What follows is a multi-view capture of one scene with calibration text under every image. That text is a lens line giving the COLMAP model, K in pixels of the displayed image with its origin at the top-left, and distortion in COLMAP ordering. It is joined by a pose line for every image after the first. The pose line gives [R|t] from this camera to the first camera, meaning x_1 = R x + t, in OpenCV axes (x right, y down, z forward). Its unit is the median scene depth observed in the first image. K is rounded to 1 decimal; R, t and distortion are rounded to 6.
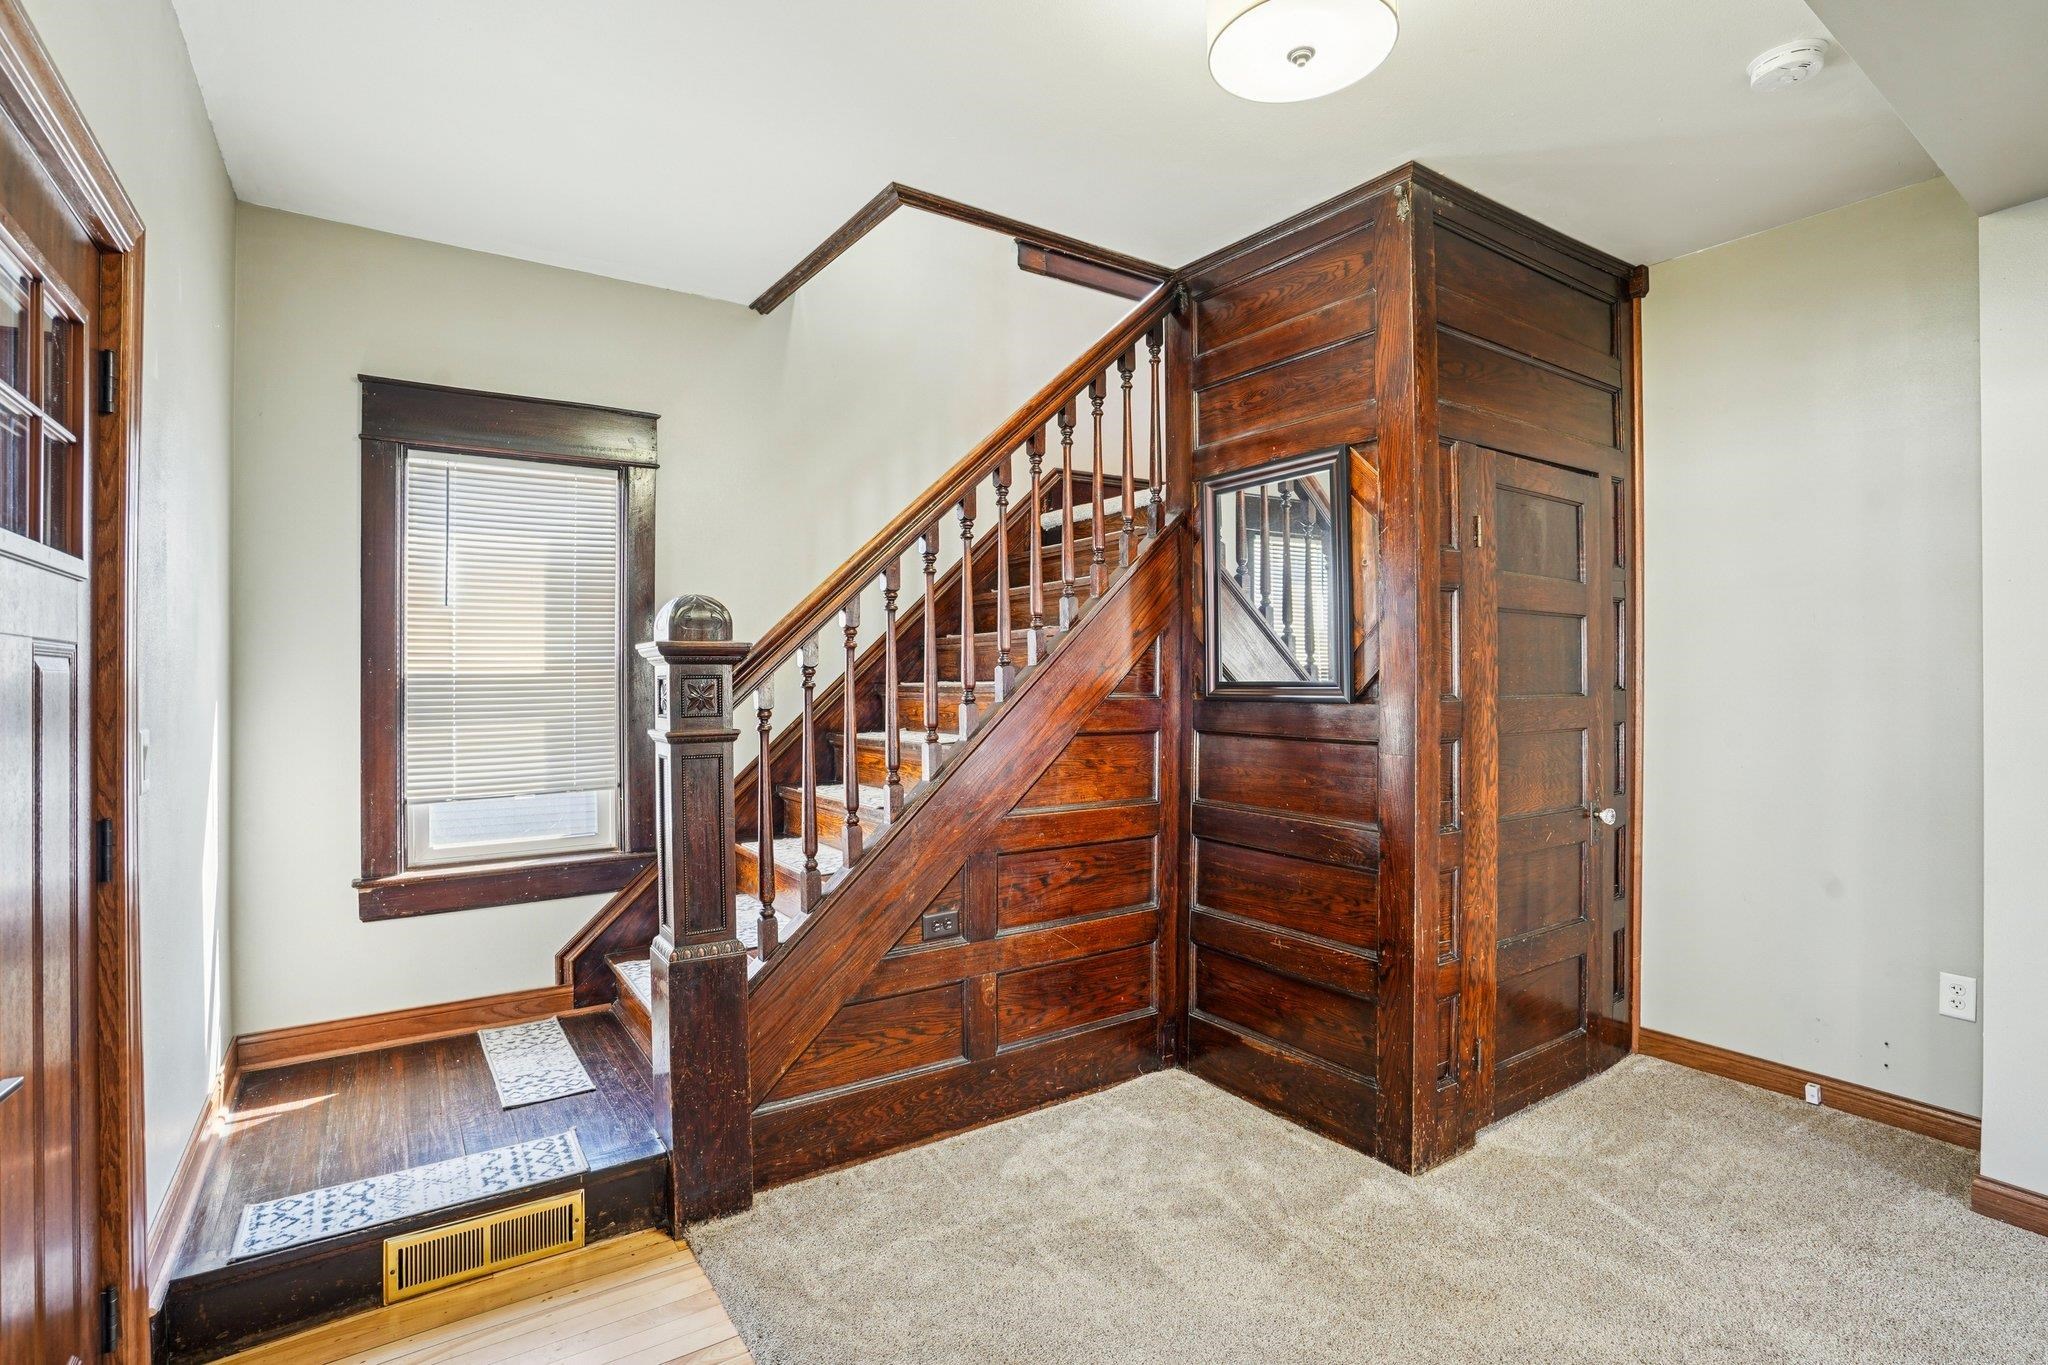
lens RADIAL K [[947.3, 0, 1023.8], [0, 947.3, 675.6], [0, 0, 1]] dist [-0.055097, 0.018370]
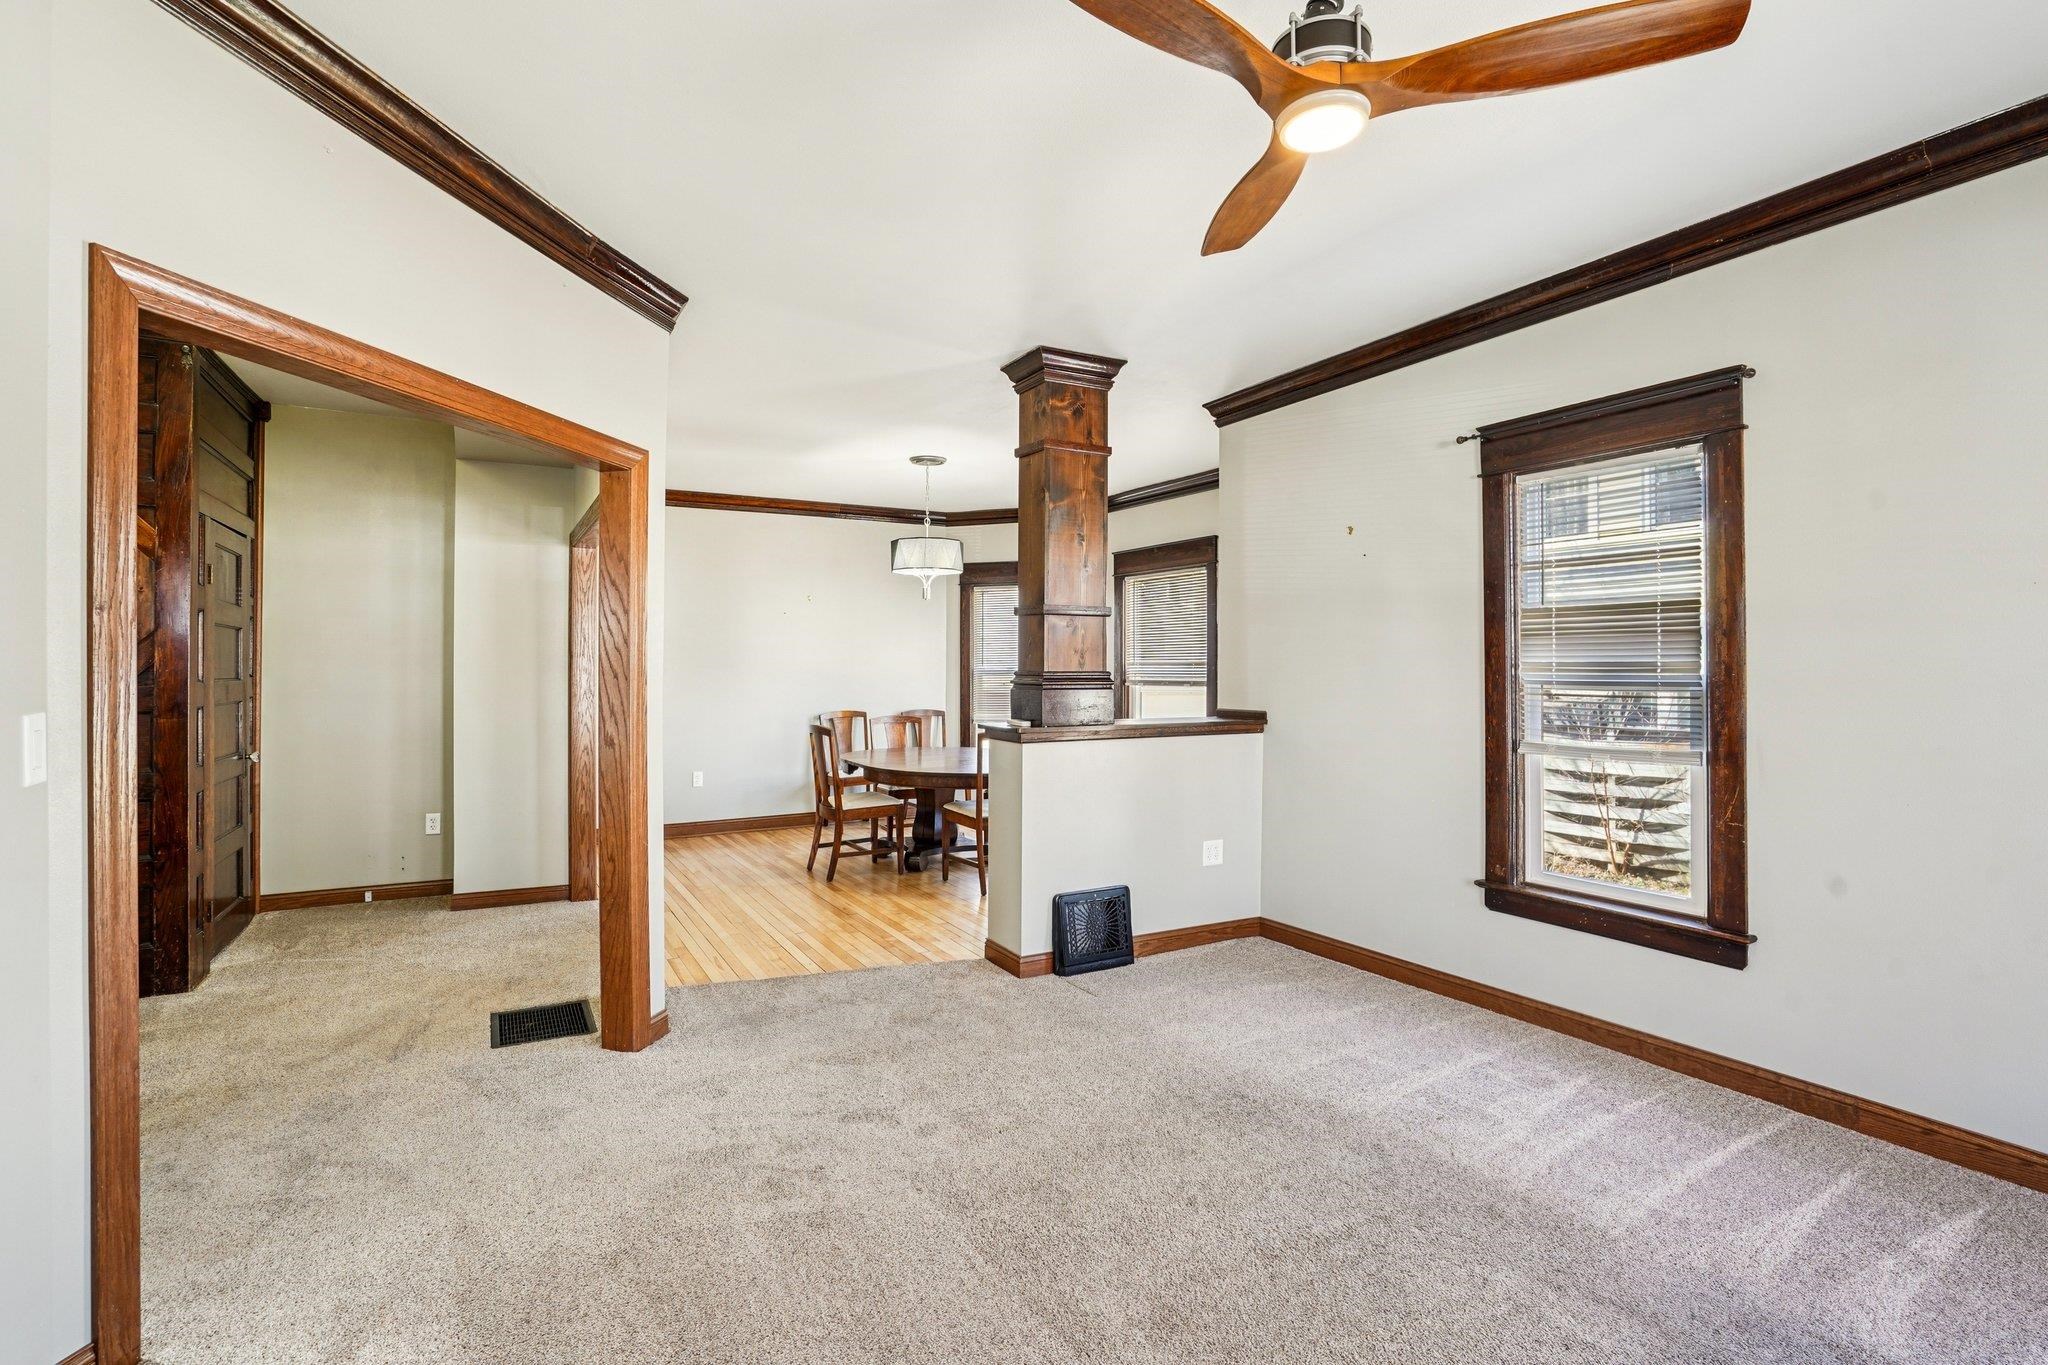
lens RADIAL K [[990.1, 0, 1030.1], [0, 990.1, 666.6], [0, 0, 1]] dist [-0.060776, 0.023215]
pose [[0.077098, 0.002463, 0.997021, -0.978923], [-0.004346, 0.999988, -0.002134, -0.002417], [-0.997014, -0.004169, 0.077107, -0.473810]]
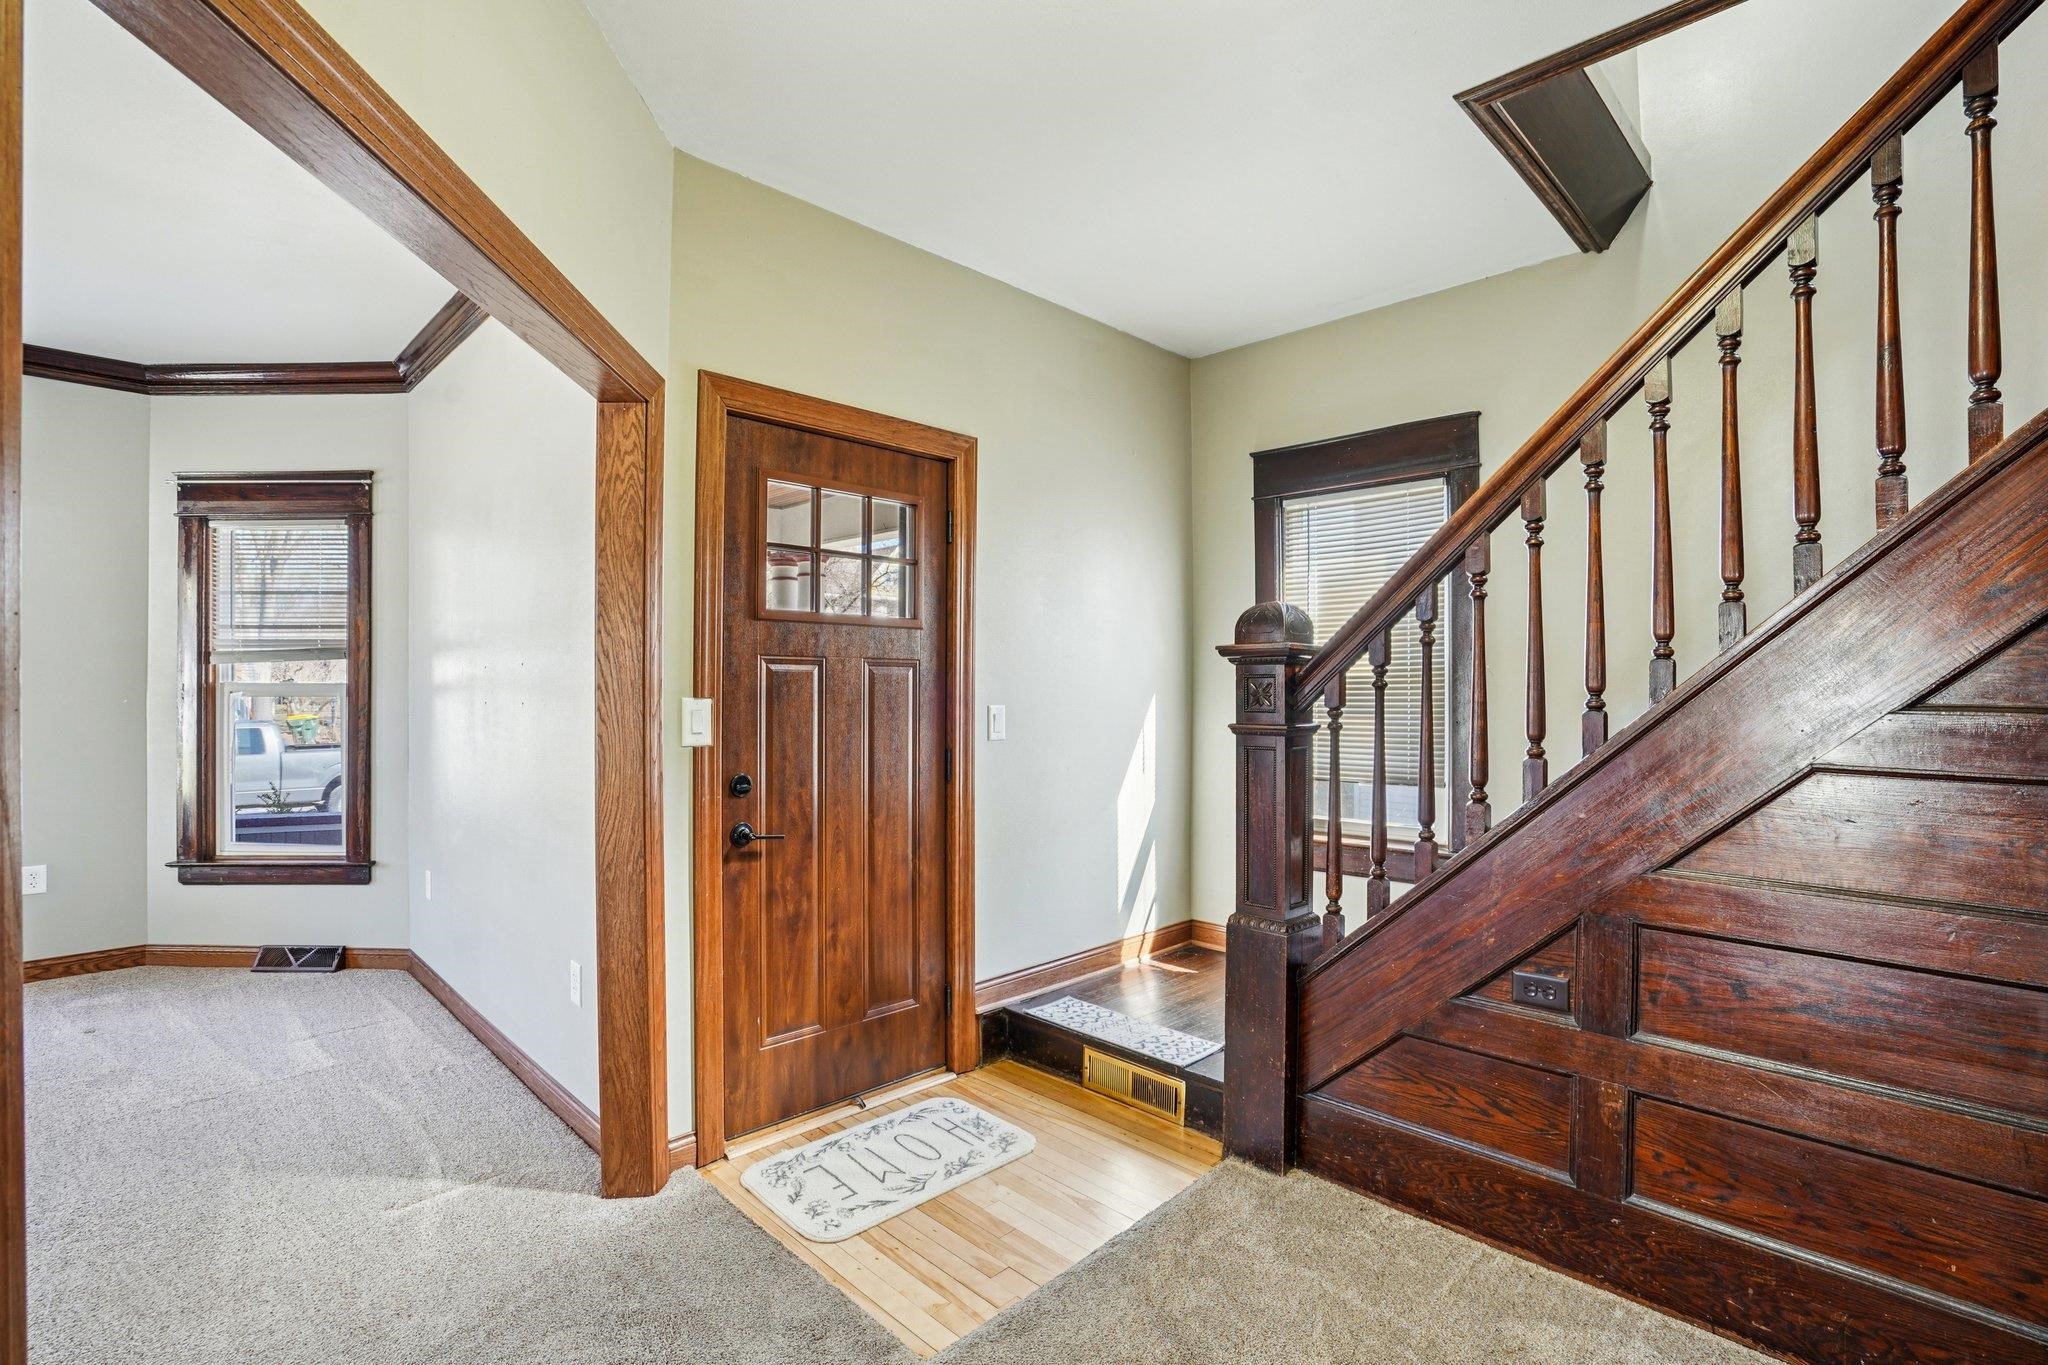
lens RADIAL K [[937.8, 0, 1028.4], [0, 937.8, 690.9], [0, 0, 1]] dist [-0.057083, 0.019556]
pose [[0.192382, 0.007713, -0.981290, 0.583418], [0.003712, 0.999956, 0.008588, 0.007396], [0.981313, -0.005294, 0.192345, 0.442463]]
